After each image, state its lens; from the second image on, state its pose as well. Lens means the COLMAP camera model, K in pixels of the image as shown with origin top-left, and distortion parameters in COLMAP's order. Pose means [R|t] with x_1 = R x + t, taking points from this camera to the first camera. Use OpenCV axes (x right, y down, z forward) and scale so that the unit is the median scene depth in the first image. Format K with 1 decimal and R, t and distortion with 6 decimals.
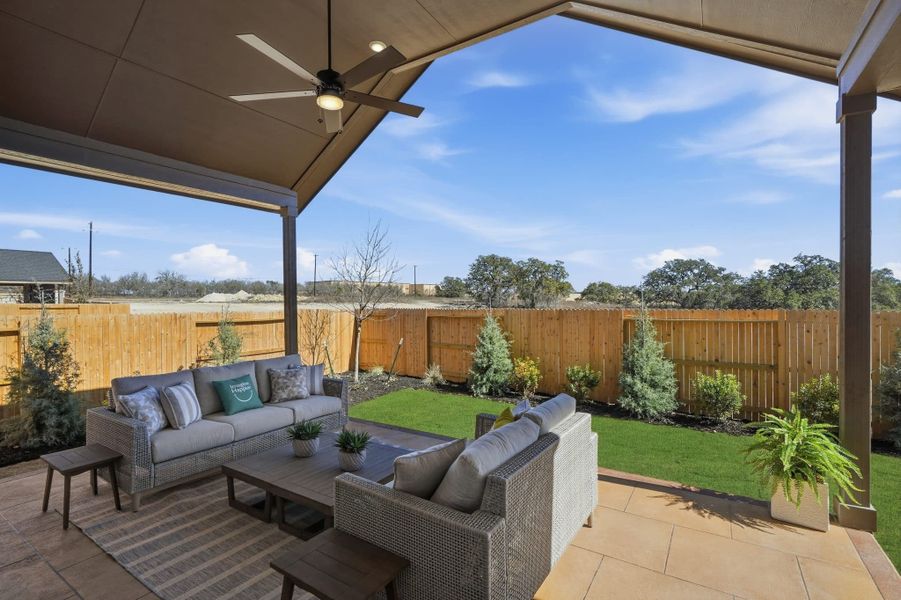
lens RADIAL K [[418.7, 0, 452.9], [0, 418.7, 296.9], [0, 0, 1]] dist [-0.014034, 0.005337]
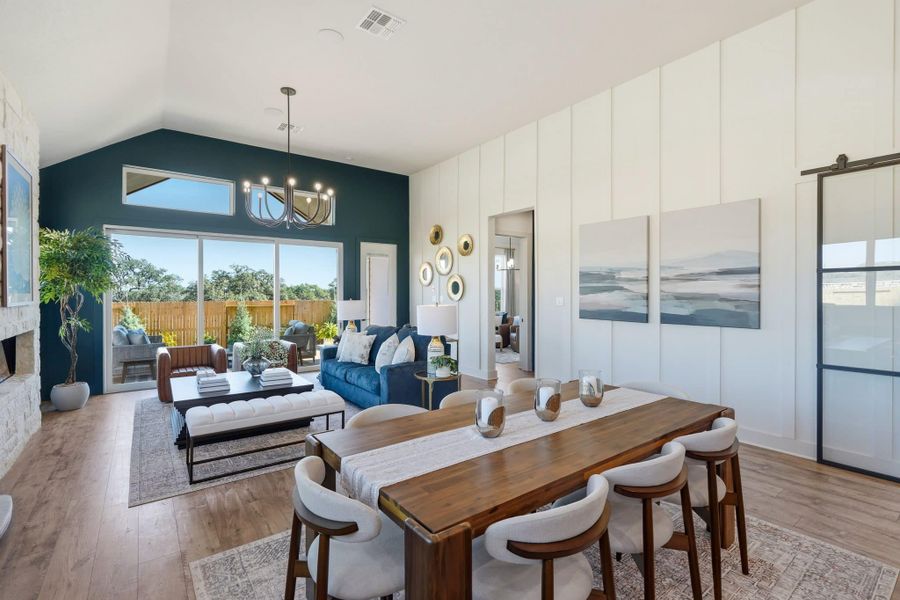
lens RADIAL K [[418.2, 0, 447.3], [0, 418.2, 295.1], [0, 0, 1]] dist [-0.014034, 0.005337]
pose [[0.351904, 0.007336, 0.936007, -0.107638], [-0.004041, 0.999972, -0.006318, 0.001186], [-0.936027, -0.001559, 0.351923, -0.061884]]
